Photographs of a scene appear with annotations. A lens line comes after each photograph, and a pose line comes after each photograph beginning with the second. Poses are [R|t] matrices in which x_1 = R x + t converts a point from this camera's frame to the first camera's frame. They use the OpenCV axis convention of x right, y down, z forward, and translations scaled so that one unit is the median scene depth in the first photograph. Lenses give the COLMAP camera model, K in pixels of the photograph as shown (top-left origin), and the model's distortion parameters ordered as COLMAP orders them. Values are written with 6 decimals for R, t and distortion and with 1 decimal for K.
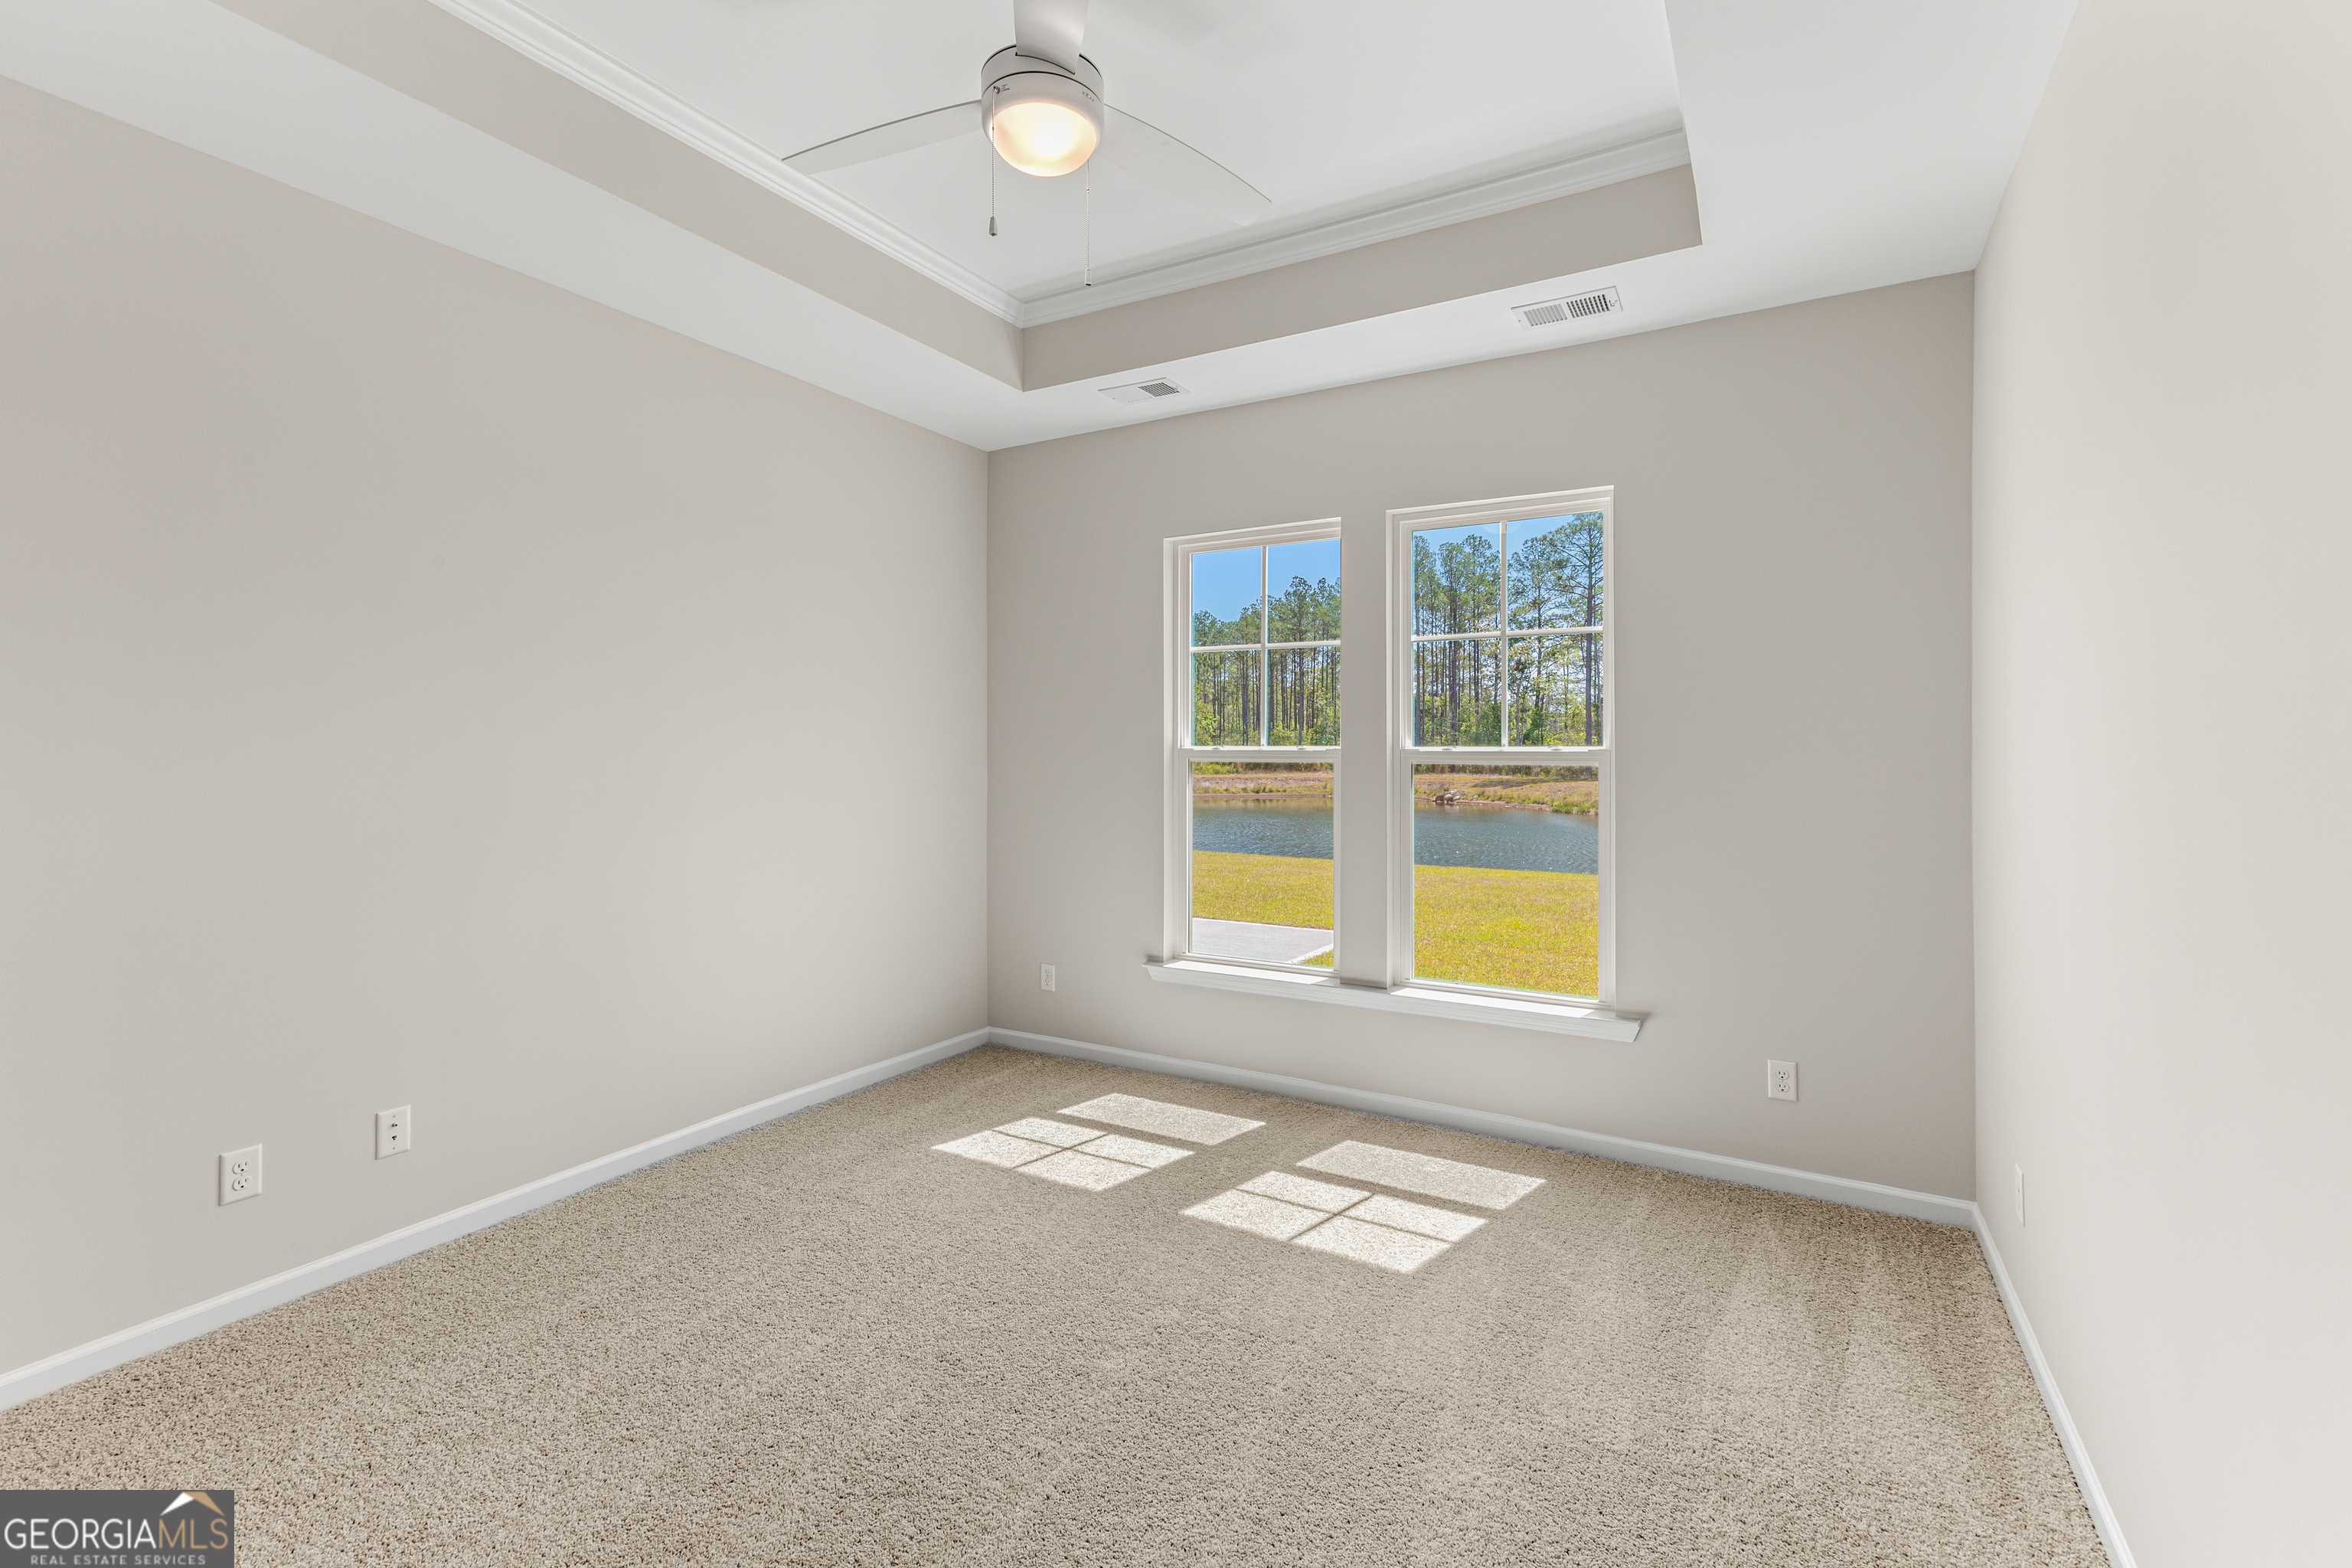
lens RADIAL K [[1054.3, 0, 1132.7], [0, 1054.3, 744.5], [0, 0, 1]] dist [0.021026, 0.001246]
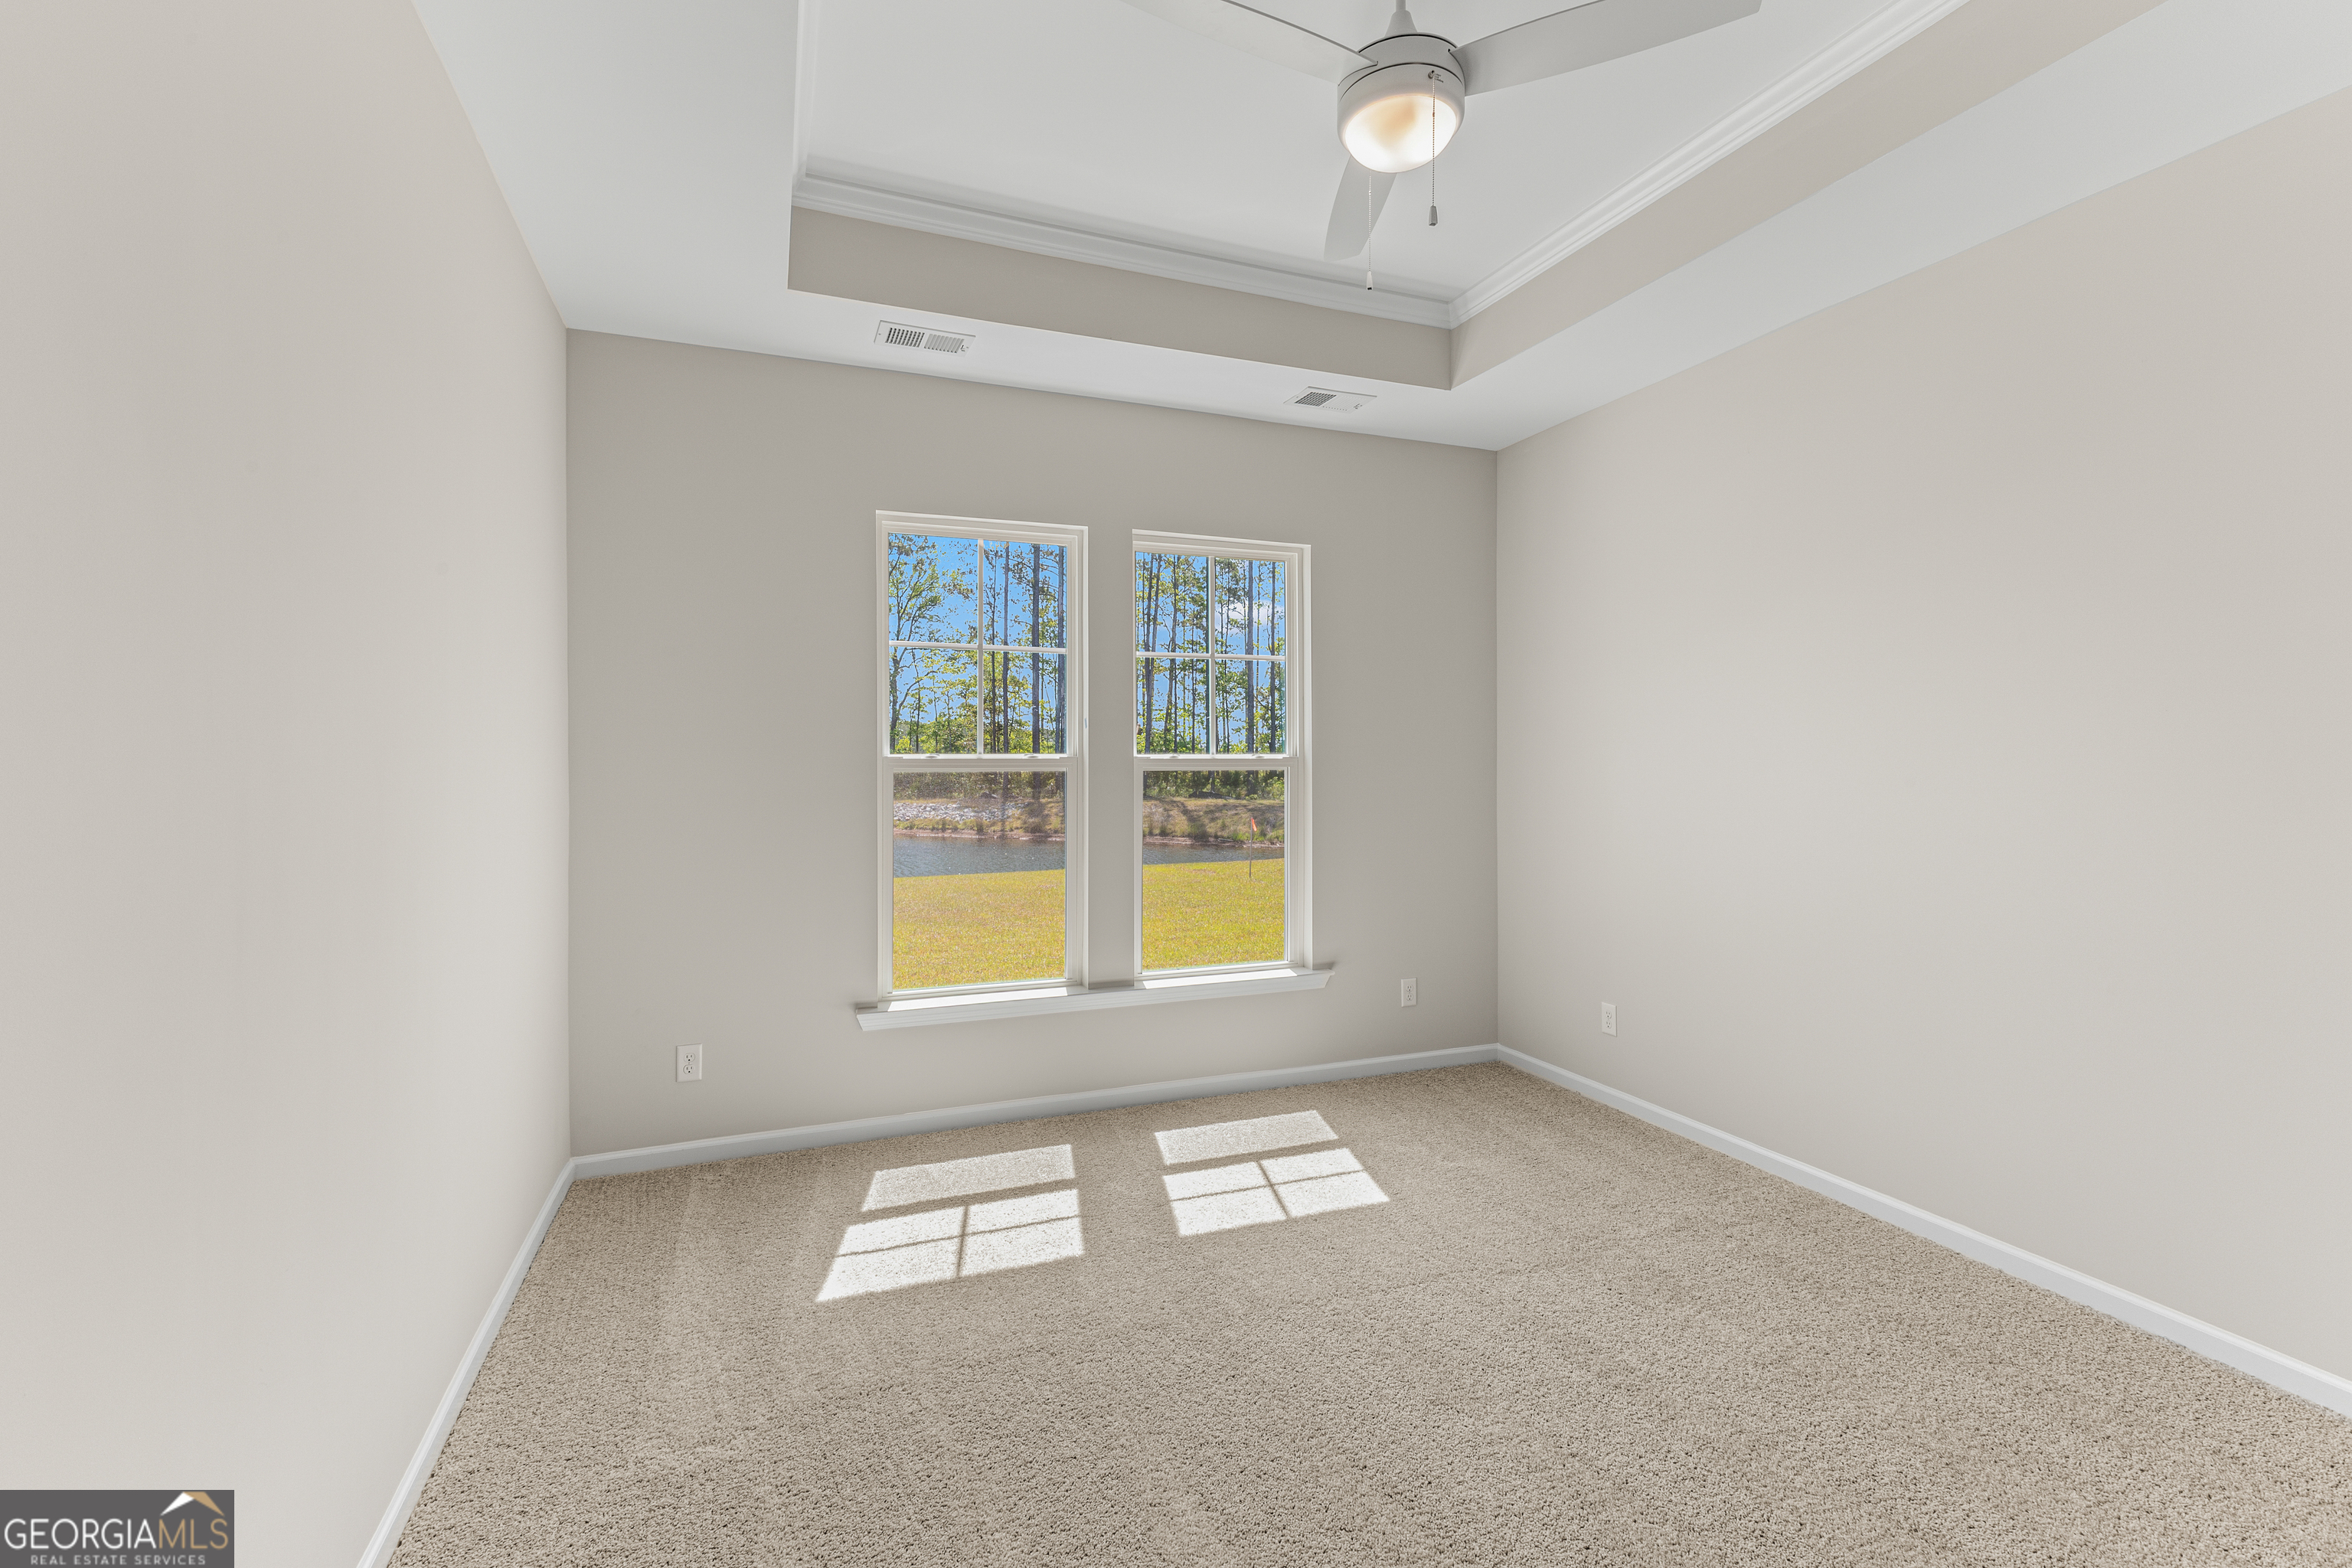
lens RADIAL K [[1054.3, 0, 1172.9], [0, 1054.3, 769.0], [0, 0, 1]] dist [0.021026, 0.001246]
pose [[0.614115, -0.013158, 0.789107, -0.611752], [-0.002059, 0.999831, 0.018274, -0.004604], [-0.789214, -0.012847, 0.613984, 0.351117]]
